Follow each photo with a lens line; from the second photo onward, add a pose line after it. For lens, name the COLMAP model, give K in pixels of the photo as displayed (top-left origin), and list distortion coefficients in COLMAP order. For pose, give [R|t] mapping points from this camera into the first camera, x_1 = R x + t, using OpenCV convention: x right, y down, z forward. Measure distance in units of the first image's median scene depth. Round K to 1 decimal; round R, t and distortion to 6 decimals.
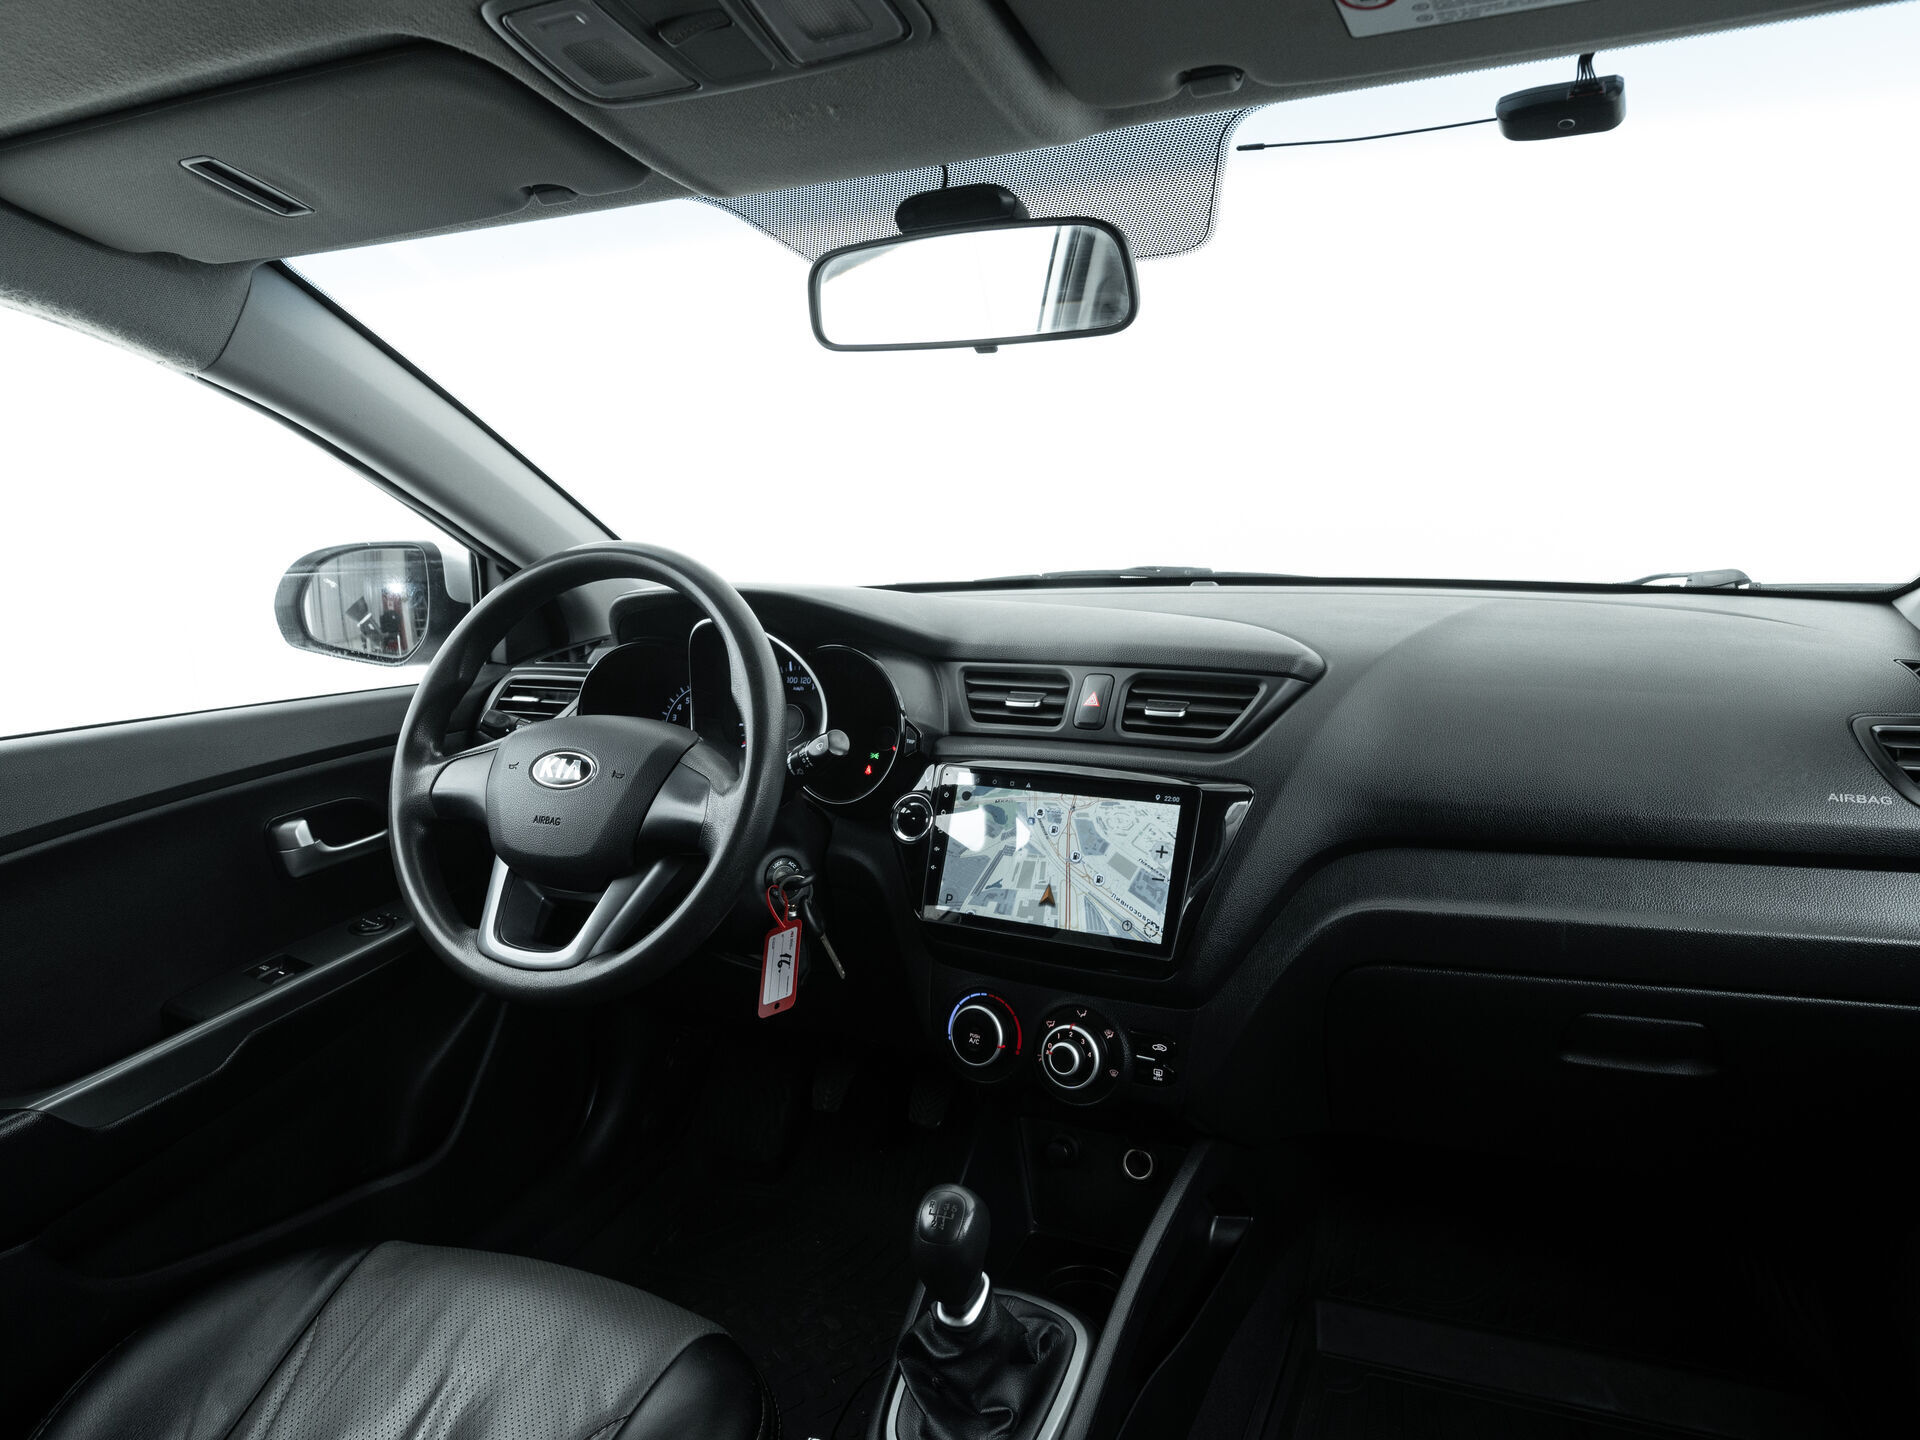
lens RADIAL K [[1250.2, 0, 967.2], [0, 1250.2, 719.7], [0, 0, 1]] dist [-0.022878, -0.003831]
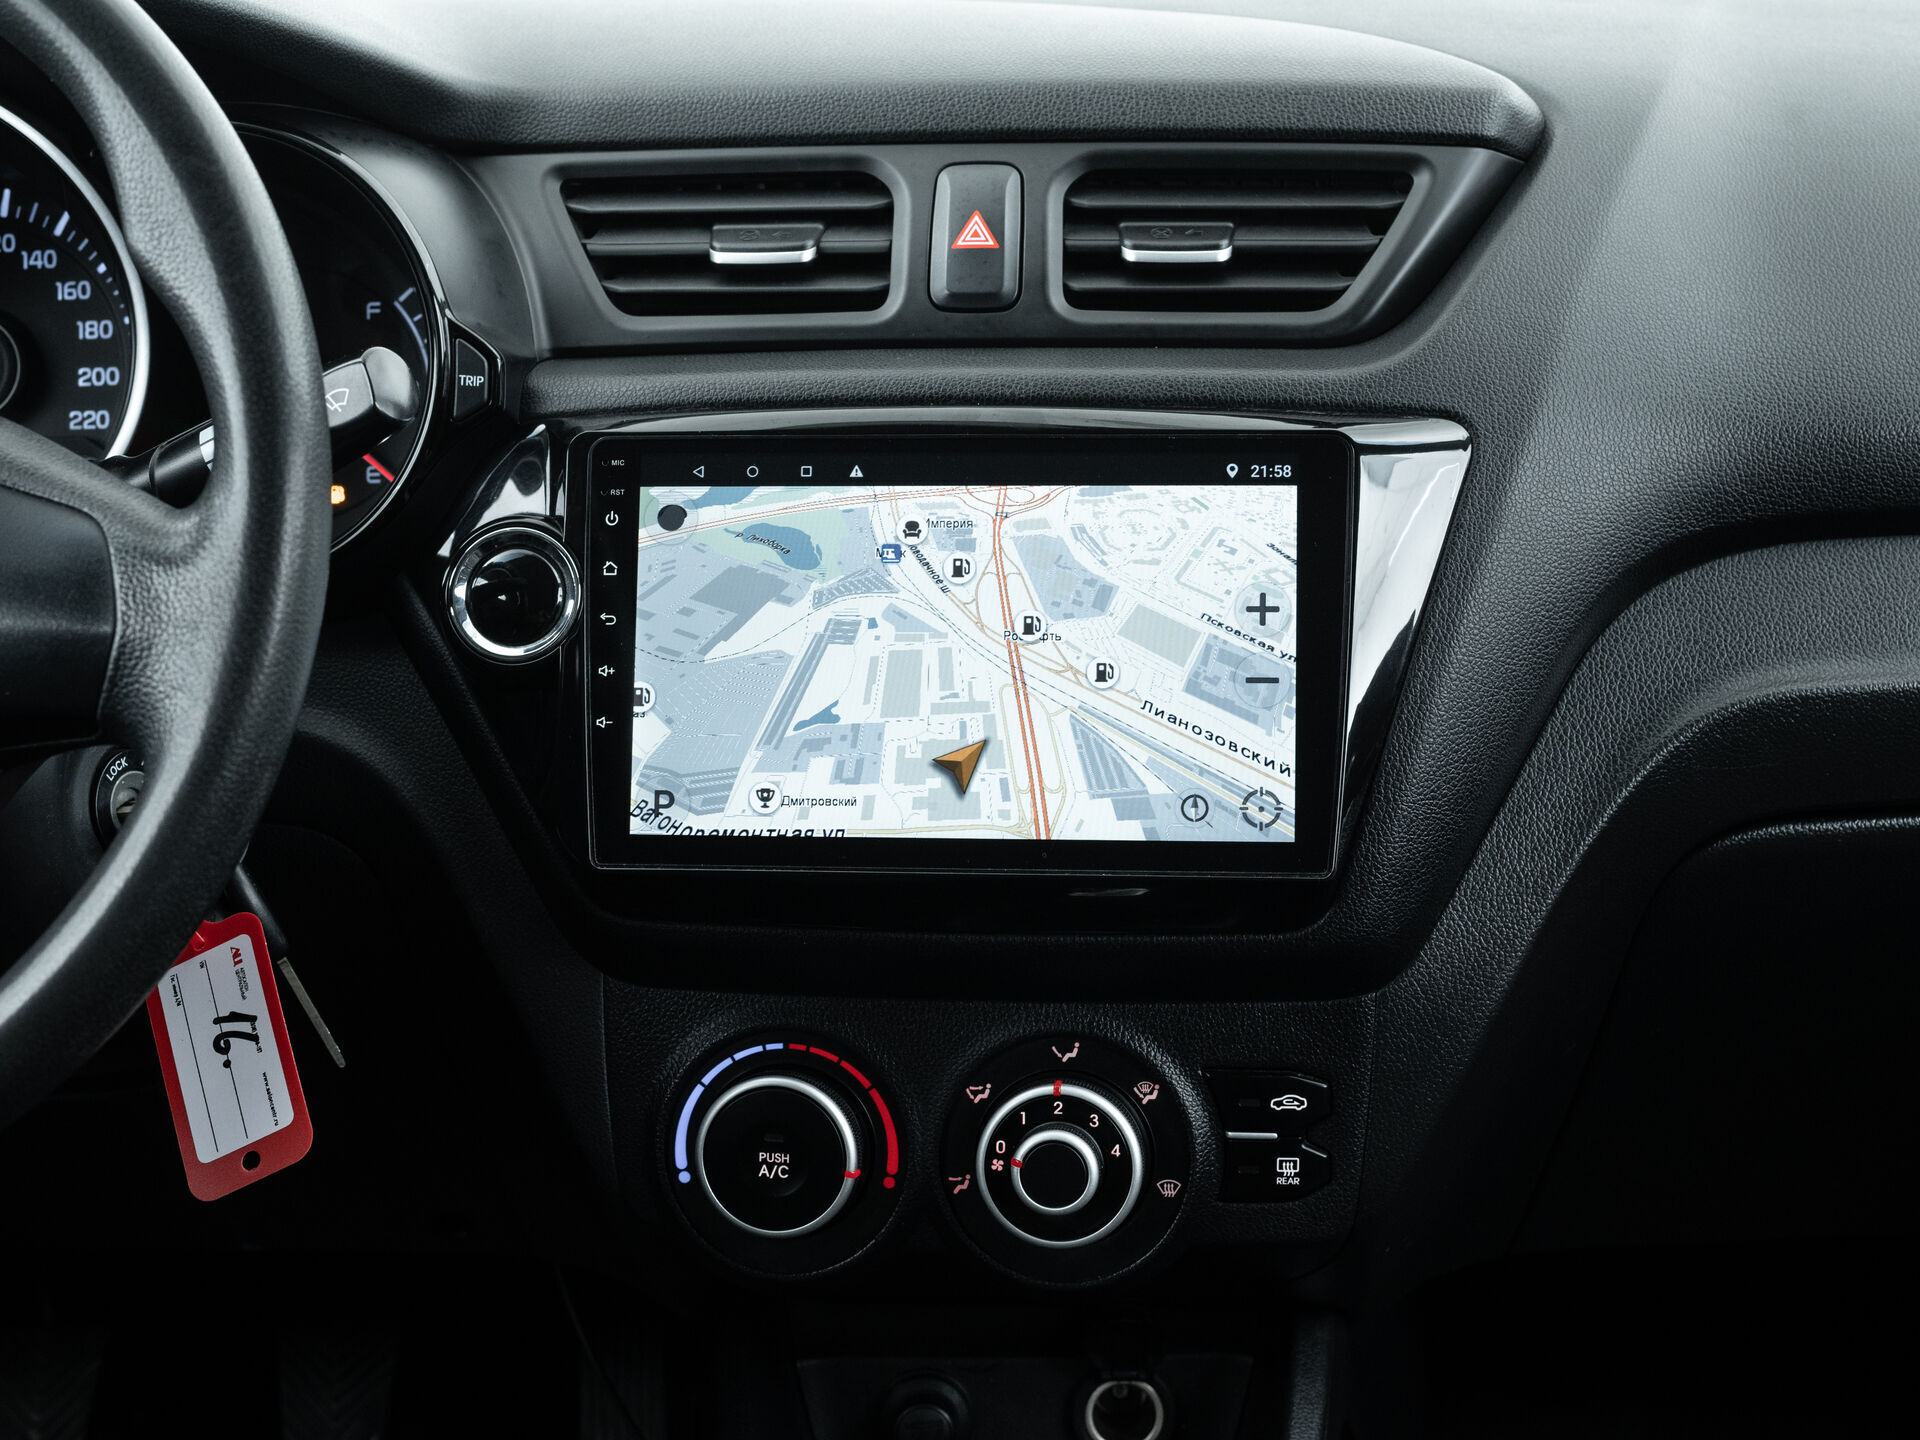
lens RADIAL K [[3243.5, 0, 960.0], [0, 3243.5, 720.0], [0, 0, 1]] dist [-0.154476, 0.175838]
pose [[0.913794, -0.107065, 0.391813, -0.307229], [0.065214, 0.990793, 0.118645, 0.014125], [-0.400908, -0.082865, 0.912363, 0.113030]]
